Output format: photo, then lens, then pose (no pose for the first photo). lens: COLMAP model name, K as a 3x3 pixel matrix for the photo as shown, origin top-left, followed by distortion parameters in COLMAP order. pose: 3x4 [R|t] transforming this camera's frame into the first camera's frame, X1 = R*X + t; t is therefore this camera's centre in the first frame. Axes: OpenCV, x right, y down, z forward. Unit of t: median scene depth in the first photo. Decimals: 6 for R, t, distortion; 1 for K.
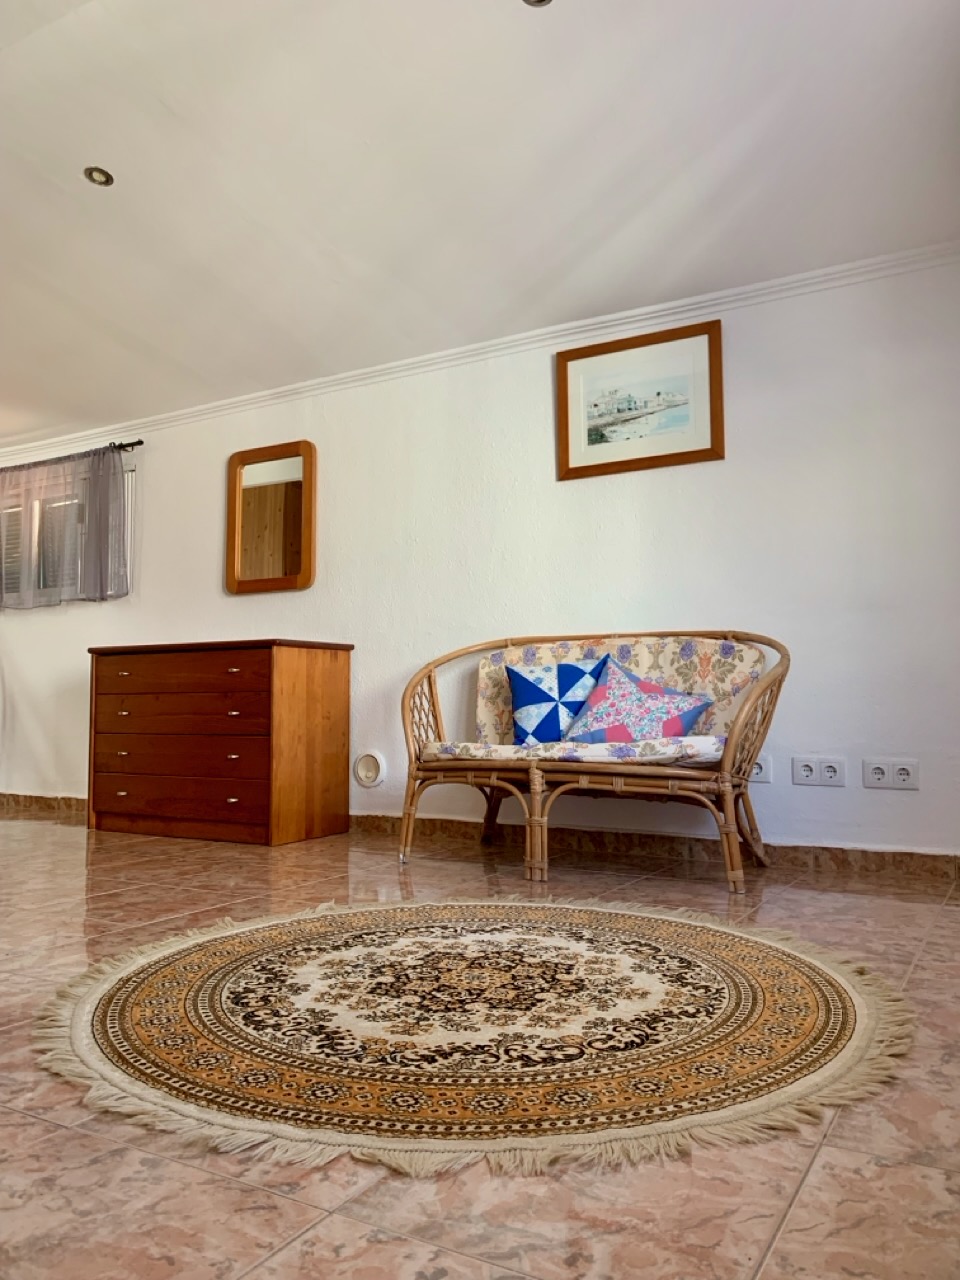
lens RADIAL K [[979.9, 0, 476.4], [0, 979.9, 634.3], [0, 0, 1]] dist [0.035536, -0.044402]
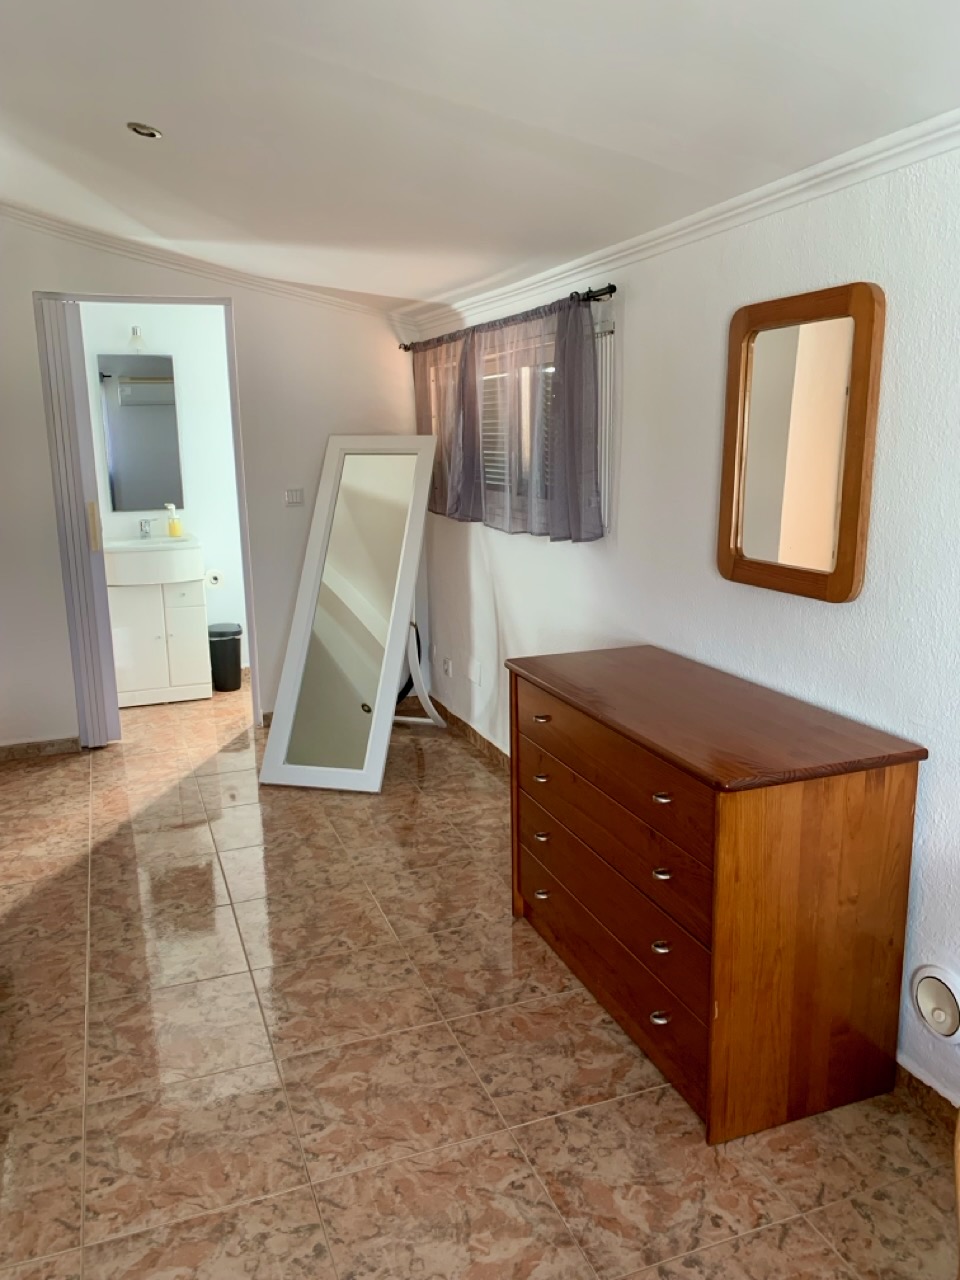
lens RADIAL K [[979.9, 0, 486.4], [0, 979.9, 640.0], [0, 0, 1]] dist [0.035536, -0.044402]
pose [[0.770508, 0.133614, -0.623270, -0.001887], [0.054937, 0.960227, 0.273763, -0.155948], [0.635059, -0.245177, 0.732522, 0.460999]]
